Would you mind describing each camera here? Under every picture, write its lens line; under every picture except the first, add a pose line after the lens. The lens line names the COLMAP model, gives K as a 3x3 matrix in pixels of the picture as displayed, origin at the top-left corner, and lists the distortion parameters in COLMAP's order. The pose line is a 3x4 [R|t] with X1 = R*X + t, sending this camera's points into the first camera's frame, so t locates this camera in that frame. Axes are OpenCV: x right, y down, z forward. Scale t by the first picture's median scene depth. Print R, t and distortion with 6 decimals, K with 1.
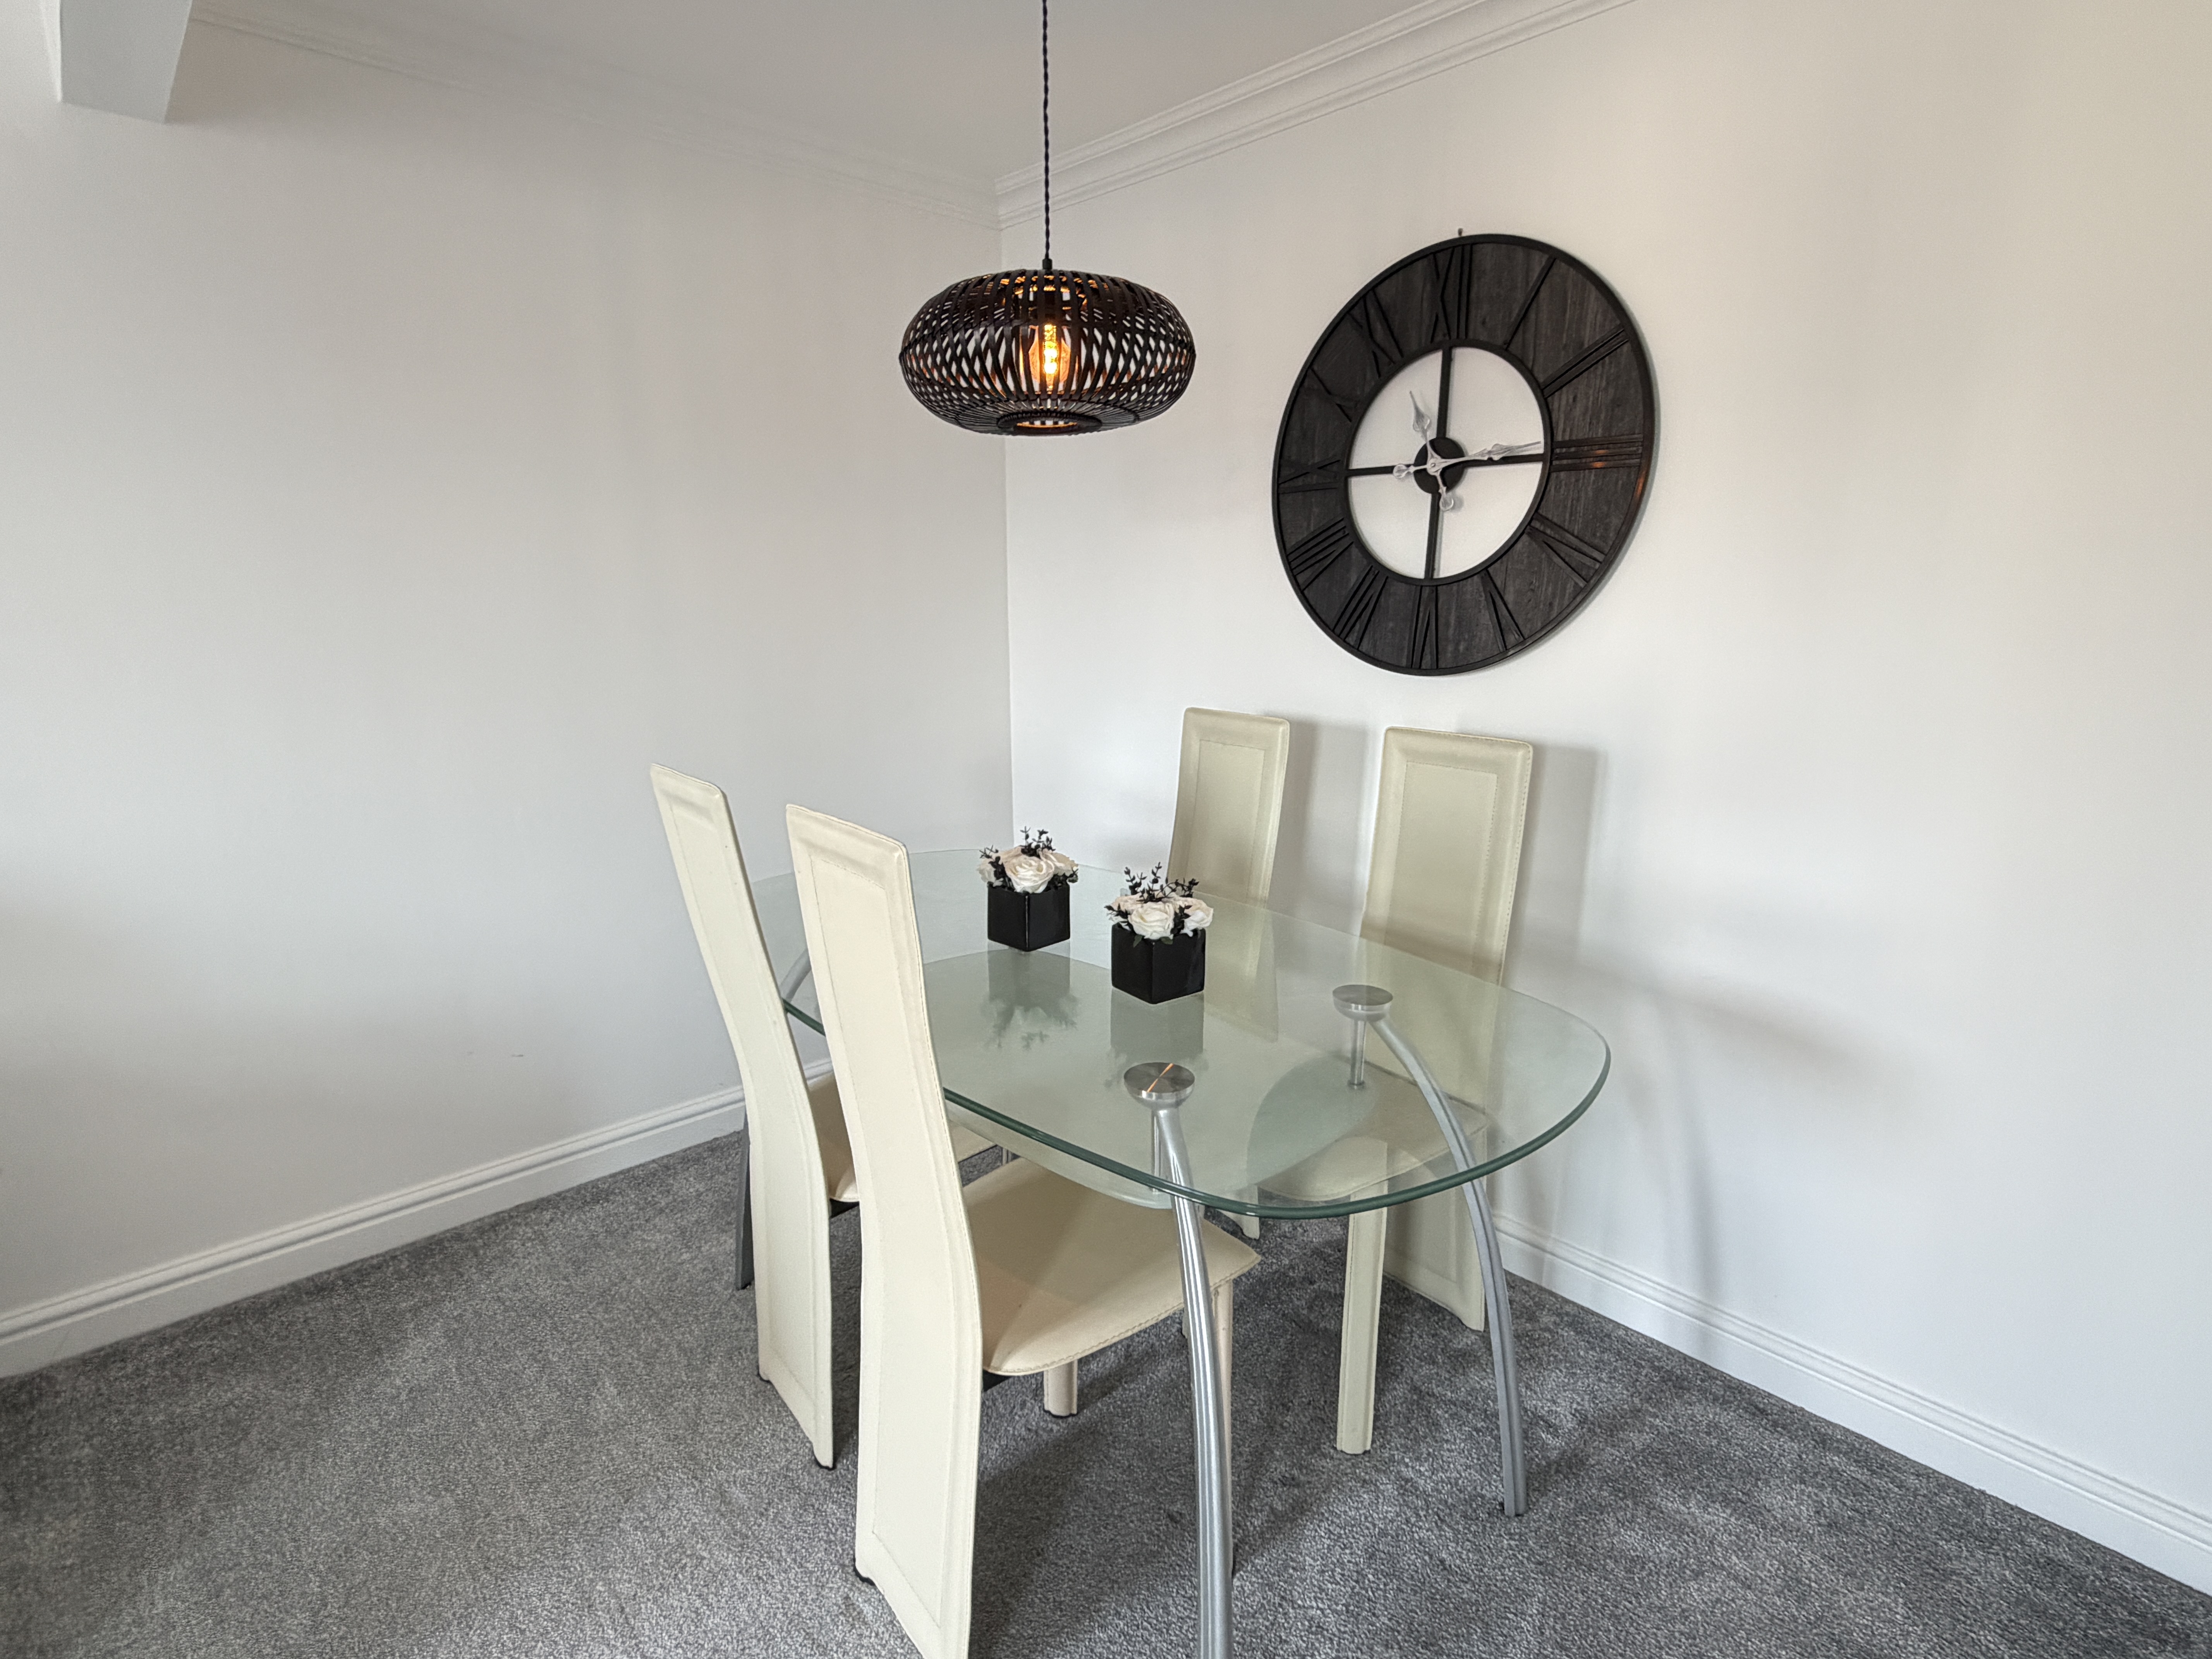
lens RADIAL K [[1122.5, 0, 1103.4], [0, 1122.5, 833.8], [0, 0, 1]] dist [-0.000177, 0.001468]
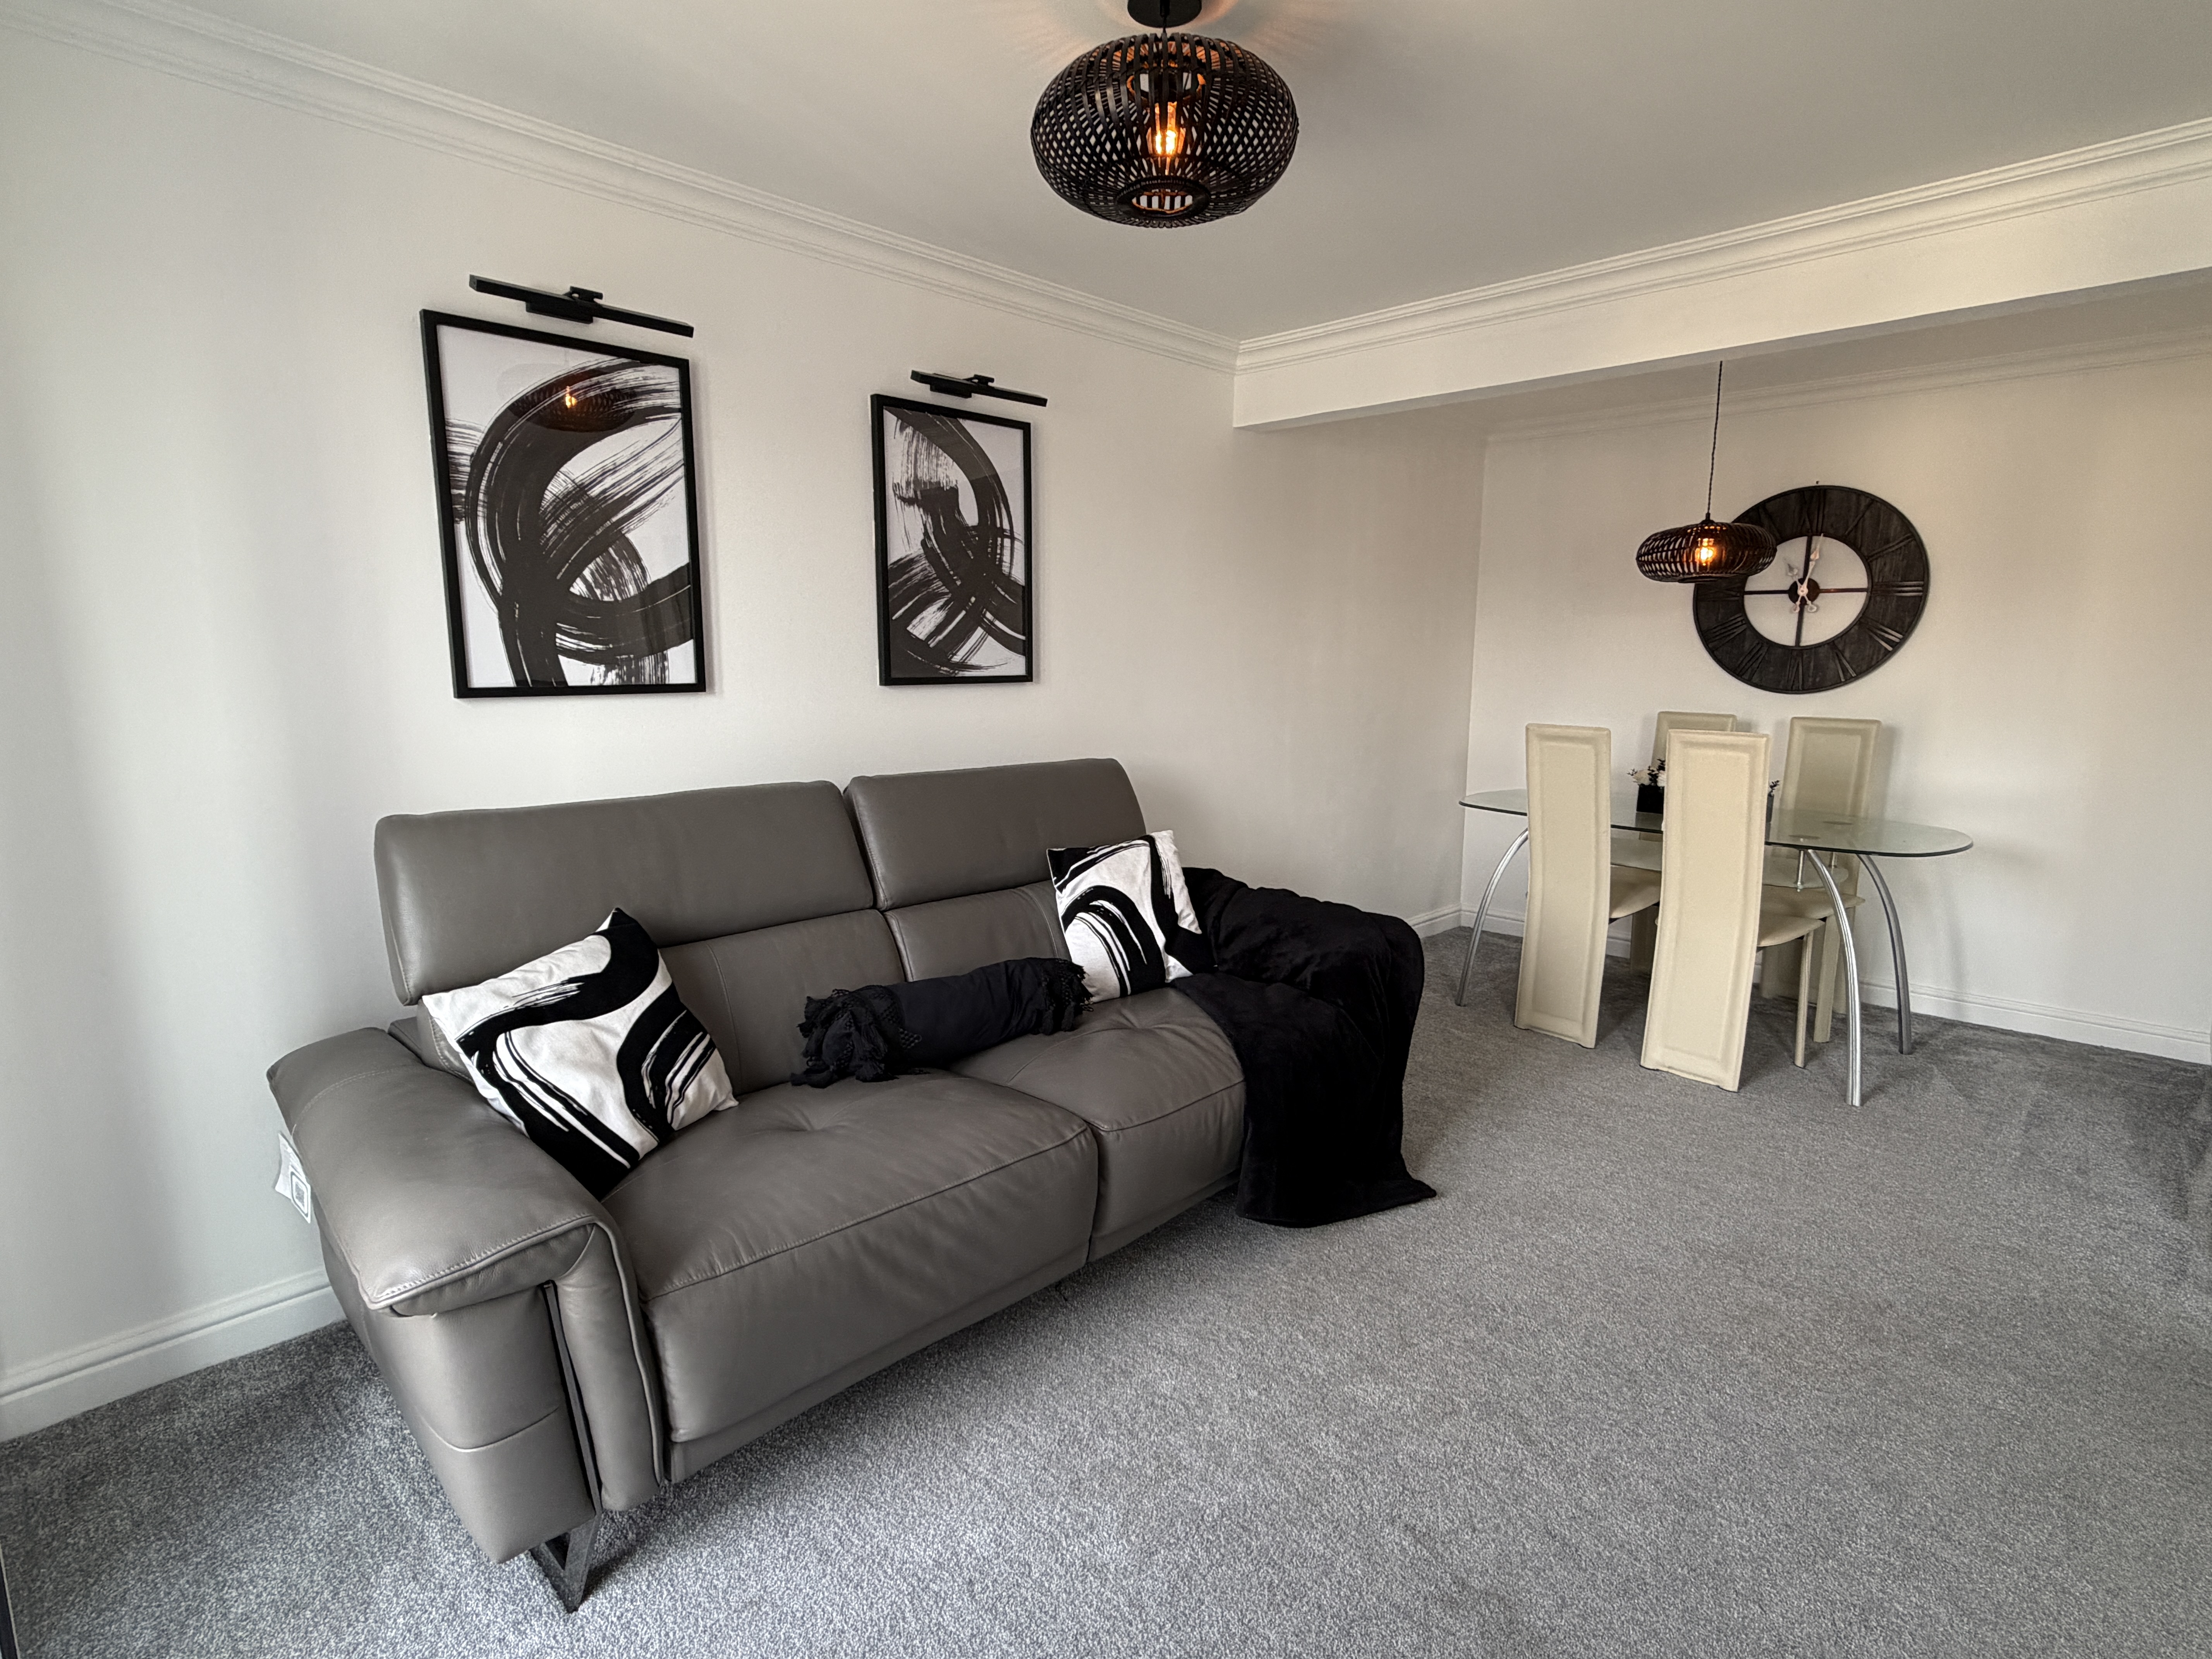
lens RADIAL K [[1122.5, 0, 1095.7], [0, 1122.5, 830.2], [0, 0, 1]] dist [-0.000177, 0.001468]
pose [[0.999002, -0.010515, 0.043401, -1.109363], [0.012637, 0.998723, -0.048925, 0.195310], [-0.042831, 0.049424, 0.997859, -0.988555]]
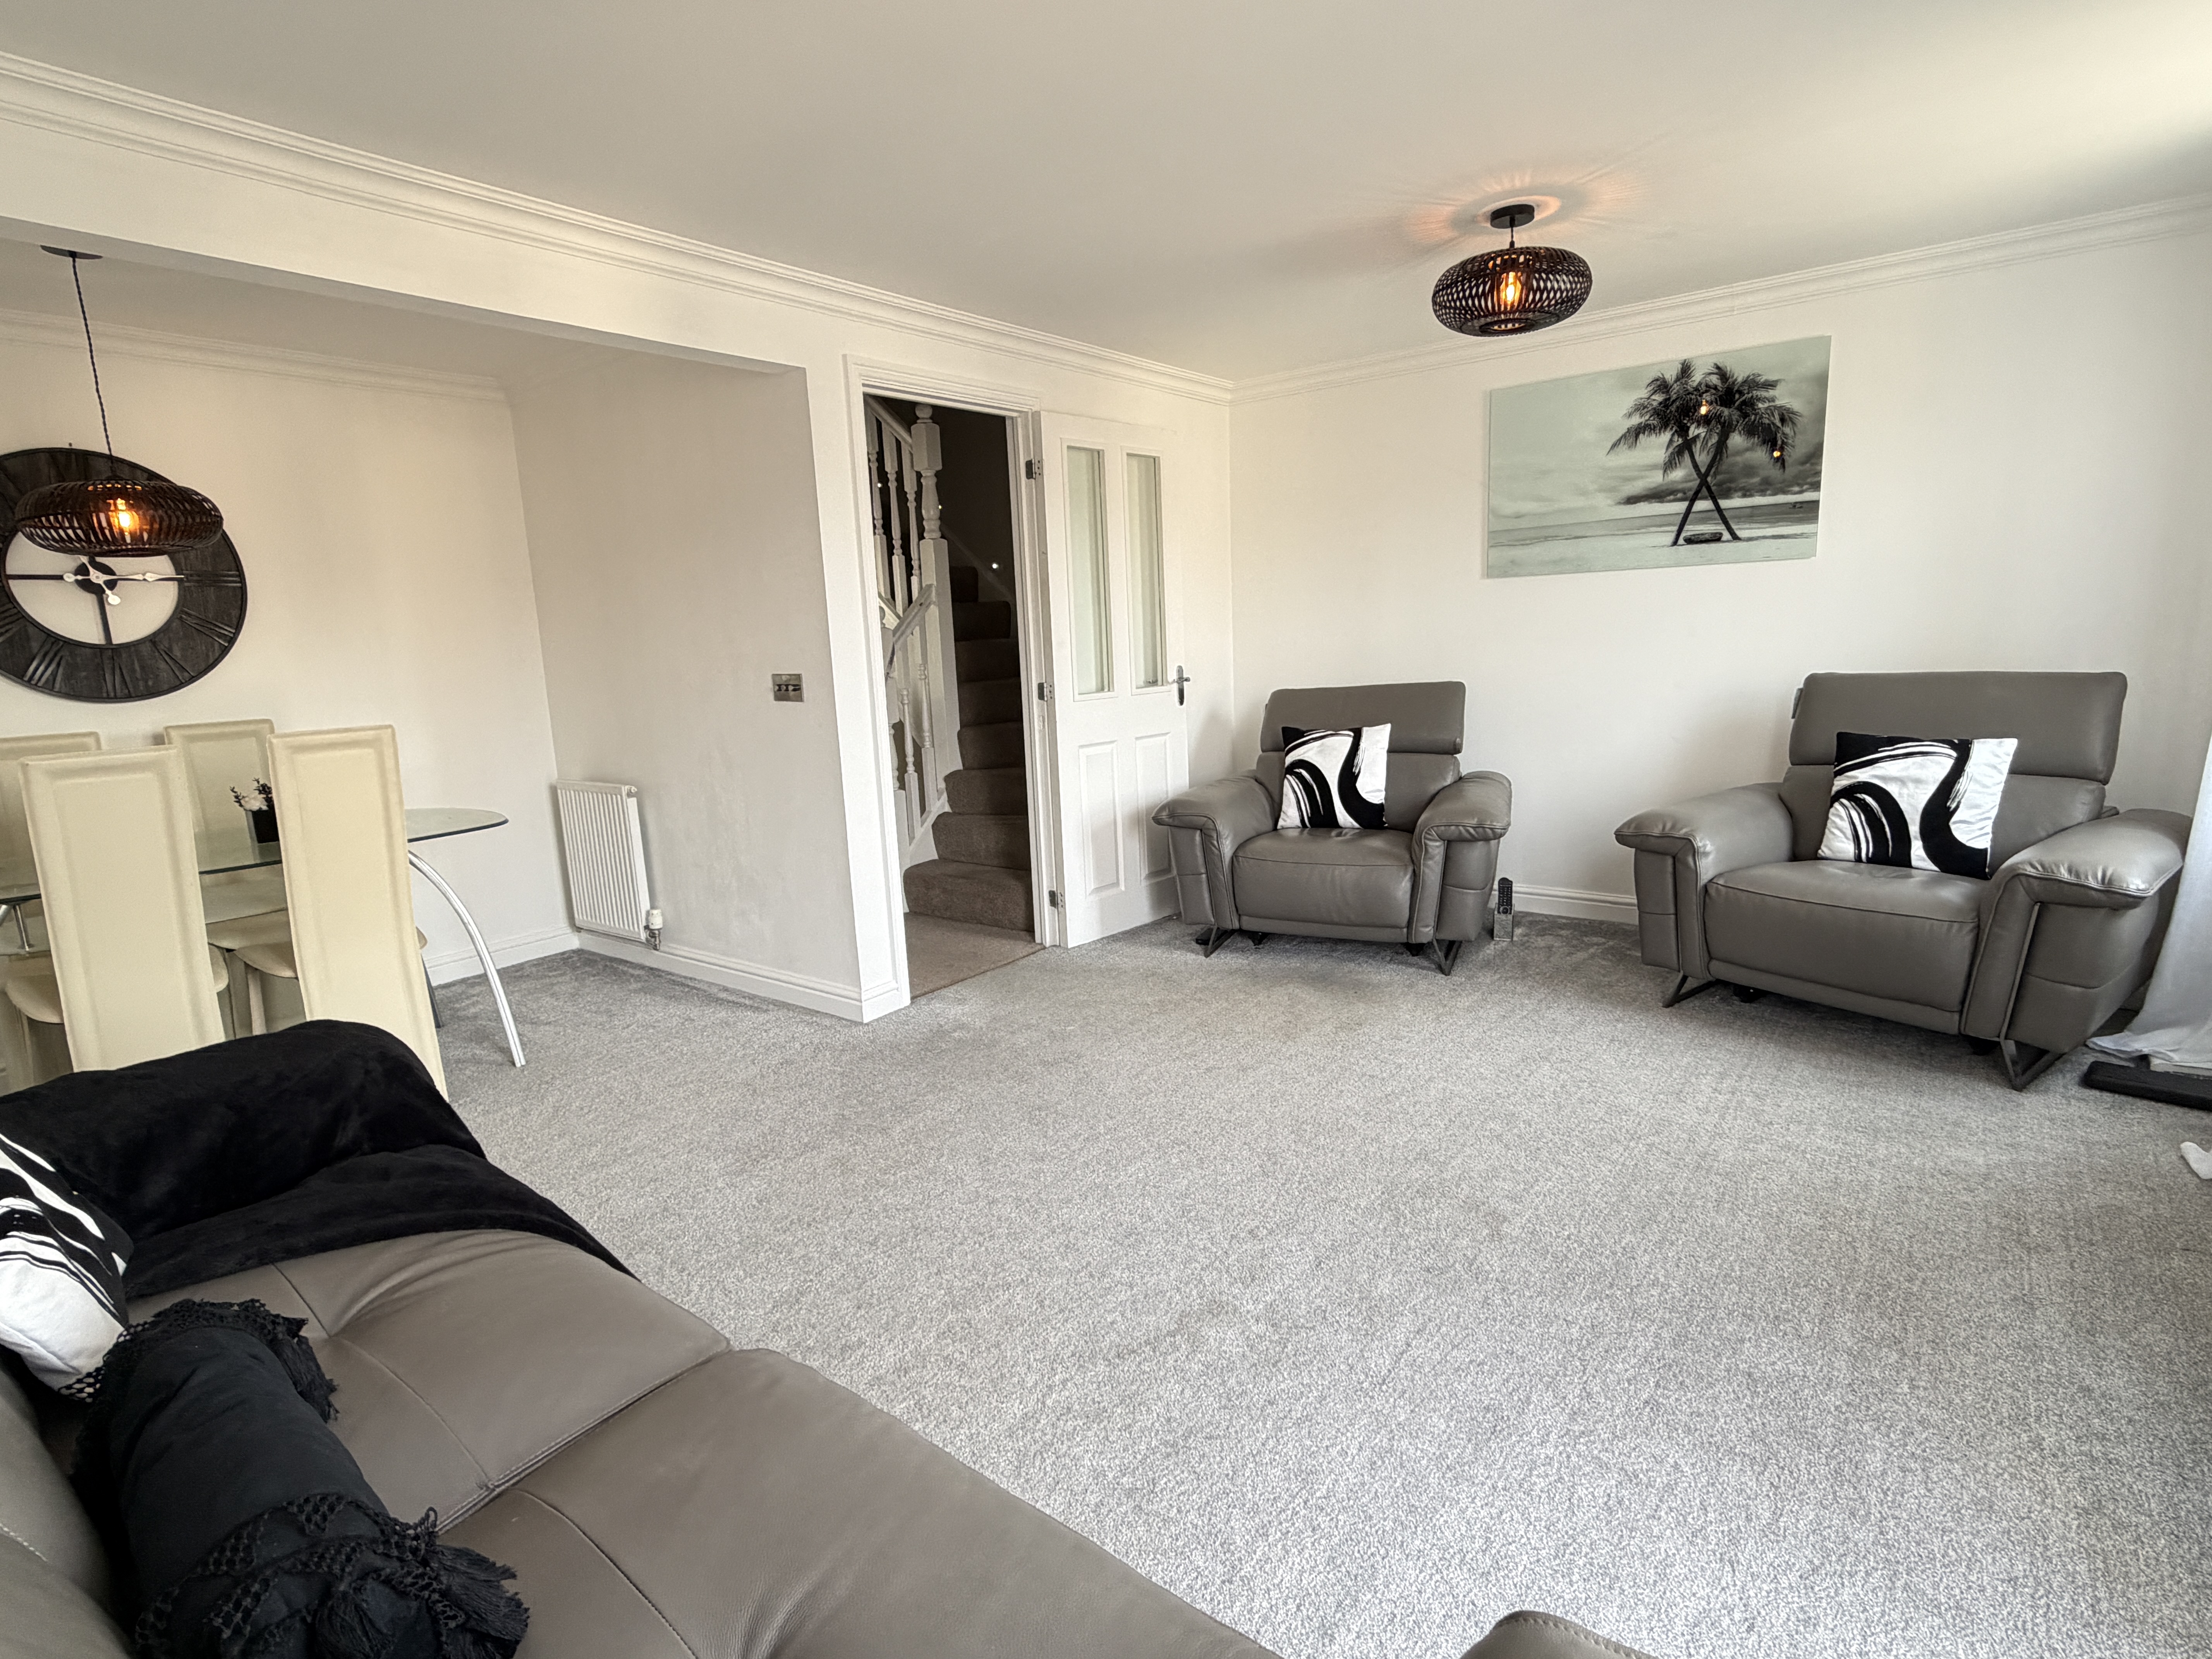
lens RADIAL K [[1122.5, 0, 1104.8], [0, 1122.5, 836.9], [0, 0, 1]] dist [-0.000177, 0.001468]
pose [[-0.158828, -0.182532, 0.970286, -1.685029], [0.246038, 0.944439, 0.217945, 0.044777], [-0.956158, 0.273343, -0.105093, -0.167962]]
